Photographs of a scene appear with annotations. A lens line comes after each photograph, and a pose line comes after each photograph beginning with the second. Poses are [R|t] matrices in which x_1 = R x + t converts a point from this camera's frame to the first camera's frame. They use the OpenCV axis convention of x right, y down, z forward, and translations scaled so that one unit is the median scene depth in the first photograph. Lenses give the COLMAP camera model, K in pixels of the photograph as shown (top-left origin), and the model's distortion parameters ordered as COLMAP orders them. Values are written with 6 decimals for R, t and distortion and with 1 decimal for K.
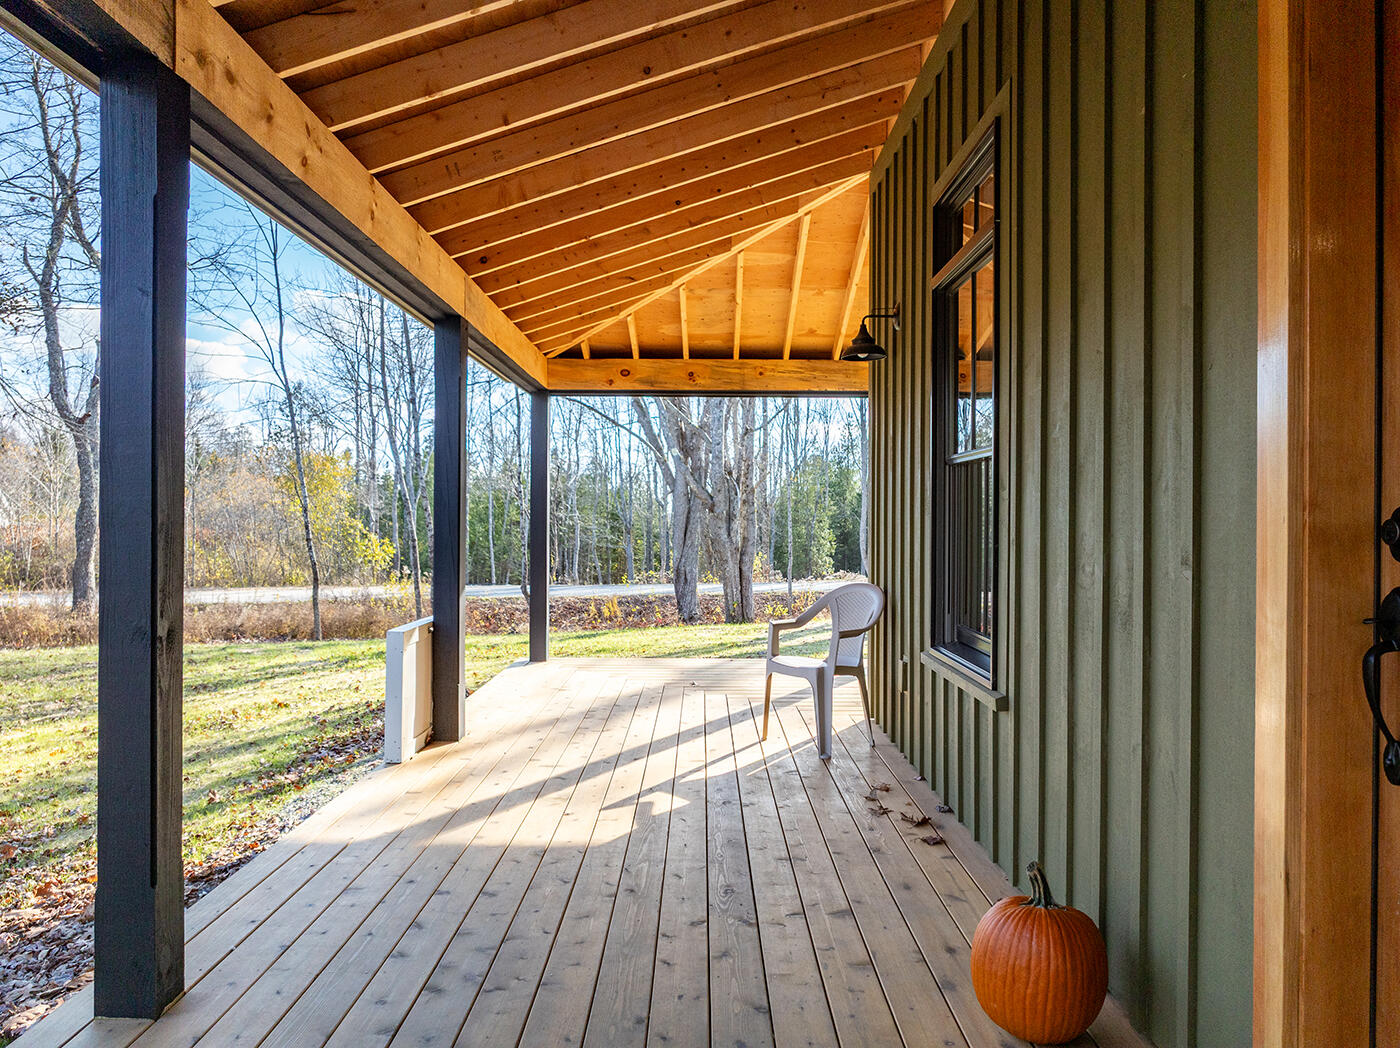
lens RADIAL K [[984.9, 0, 700.0], [0, 984.9, 524.0], [0, 0, 1]] dist [-0.038014, 0.028698]
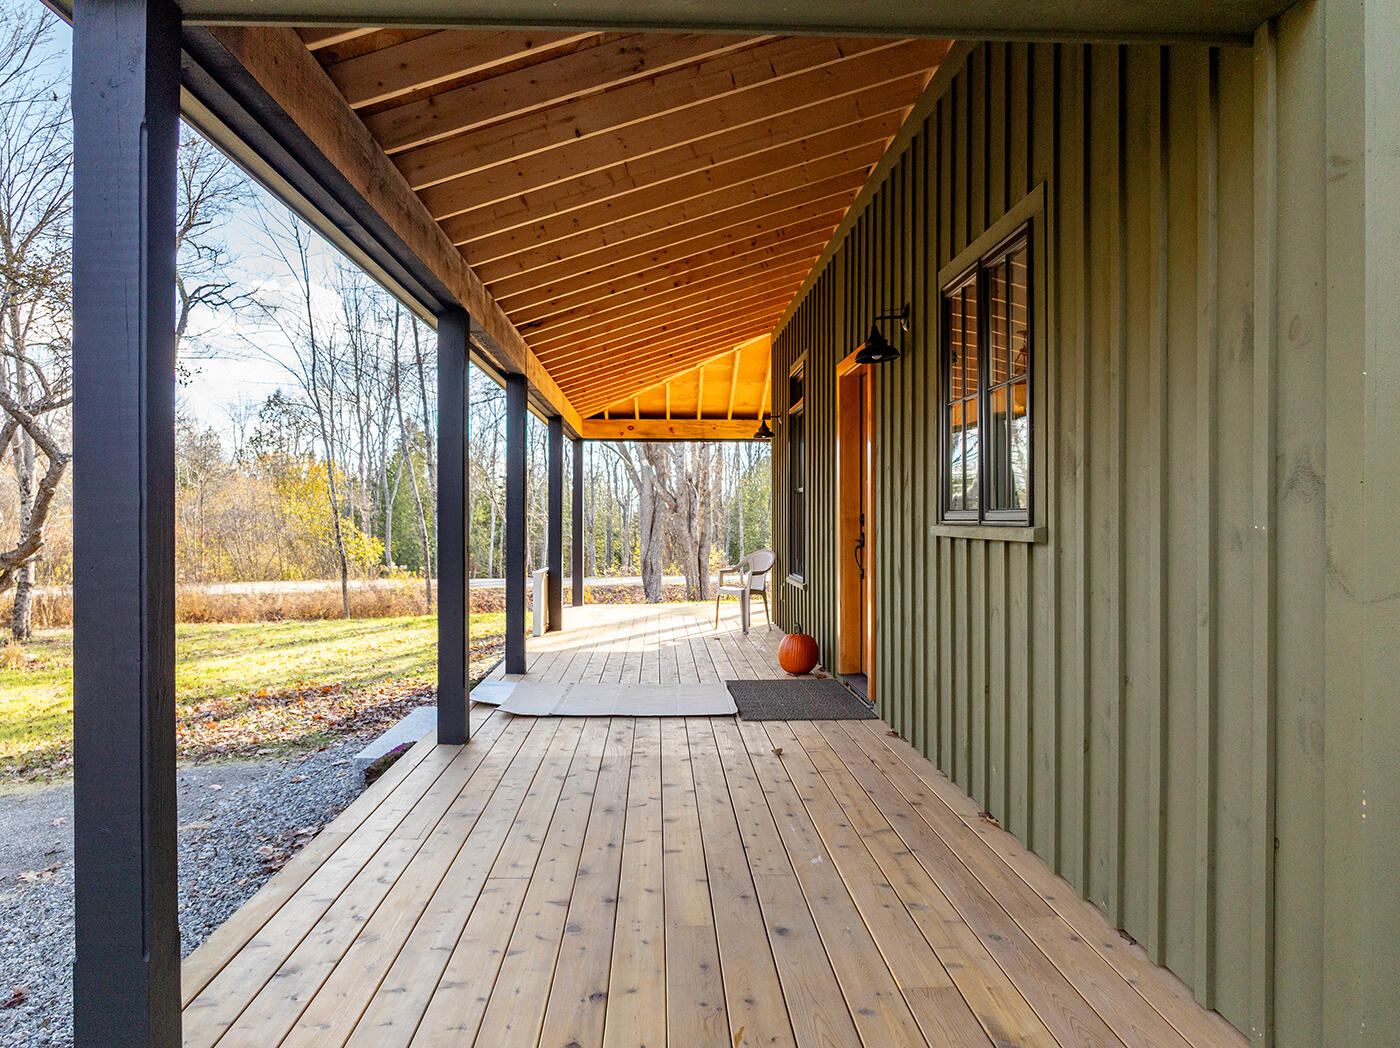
lens RADIAL K [[984.9, 0, 700.0], [0, 984.9, 524.0], [0, 0, 1]] dist [-0.038014, 0.028698]
pose [[0.999002, -0.005072, 0.044371, -0.034574], [0.005036, 0.999987, 0.000930, 0.004281], [-0.044375, -0.000706, 0.999015, -0.626596]]
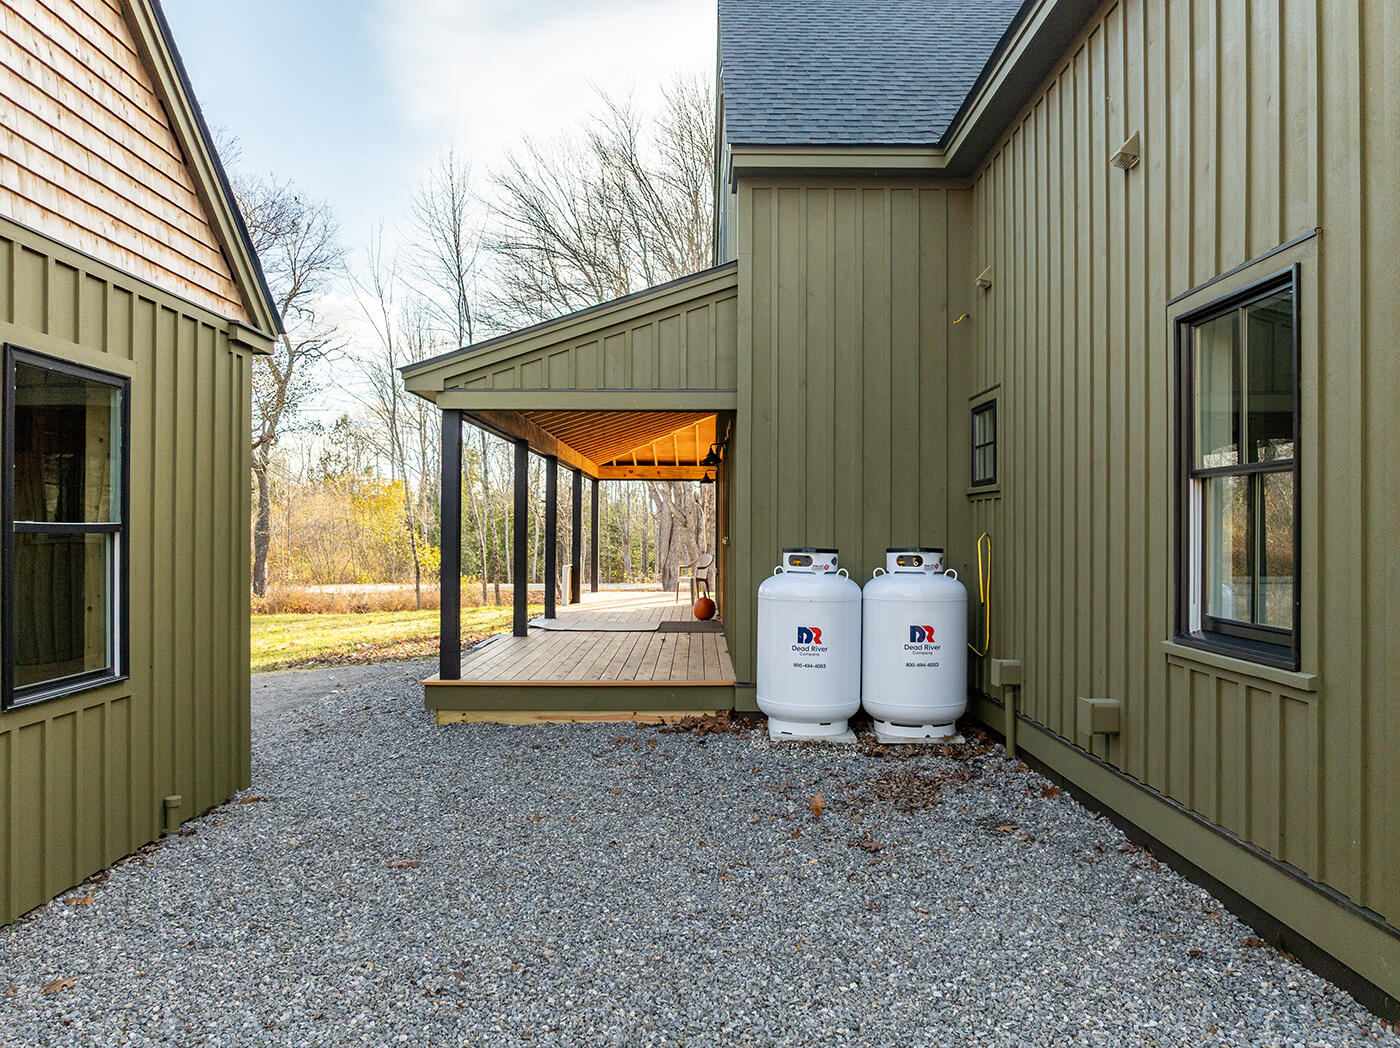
lens RADIAL K [[967.0, 0, 700.0], [0, 967.0, 524.0], [0, 0, 1]] dist [-0.027621, 0.001201]
pose [[0.999989, -0.000988, 0.004540, 0.080865], [0.001042, 0.999927, -0.012044, 0.002845], [-0.004528, 0.012049, 0.999917, -1.348944]]
